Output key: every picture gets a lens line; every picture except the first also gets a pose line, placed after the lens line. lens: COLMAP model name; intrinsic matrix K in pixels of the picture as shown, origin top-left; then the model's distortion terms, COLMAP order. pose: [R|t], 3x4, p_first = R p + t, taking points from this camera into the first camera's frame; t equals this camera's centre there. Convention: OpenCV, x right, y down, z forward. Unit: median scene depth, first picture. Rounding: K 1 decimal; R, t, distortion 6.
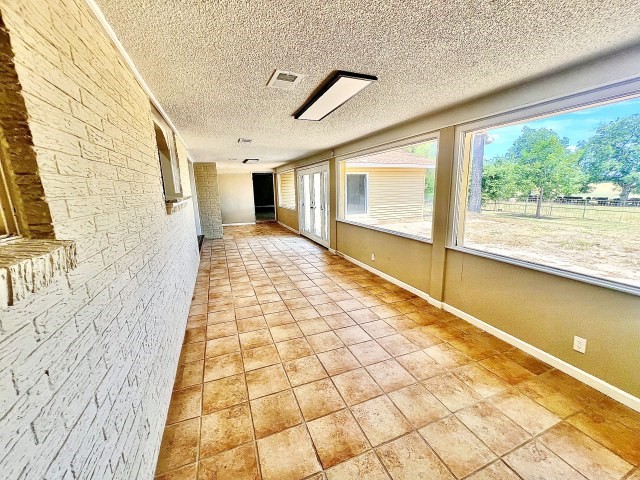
lens RADIAL K [[256.0, 0, 319.6], [0, 256.0, 241.4], [0, 0, 1]] dist [0.001337, 0.000101]
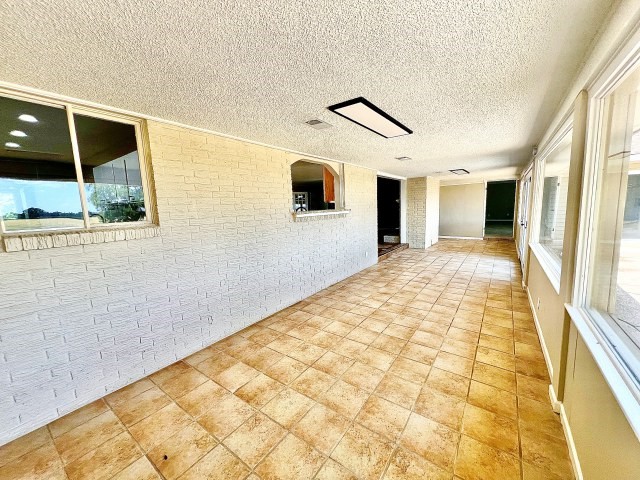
lens RADIAL K [[256.0, 0, 319.0], [0, 256.0, 239.1], [0, 0, 1]] dist [0.001337, 0.000101]
pose [[0.535616, 0.106392, -0.837733, 0.599205], [-0.147030, 0.988629, 0.031550, -0.051961], [0.831563, 0.106273, 0.545168, 0.208227]]
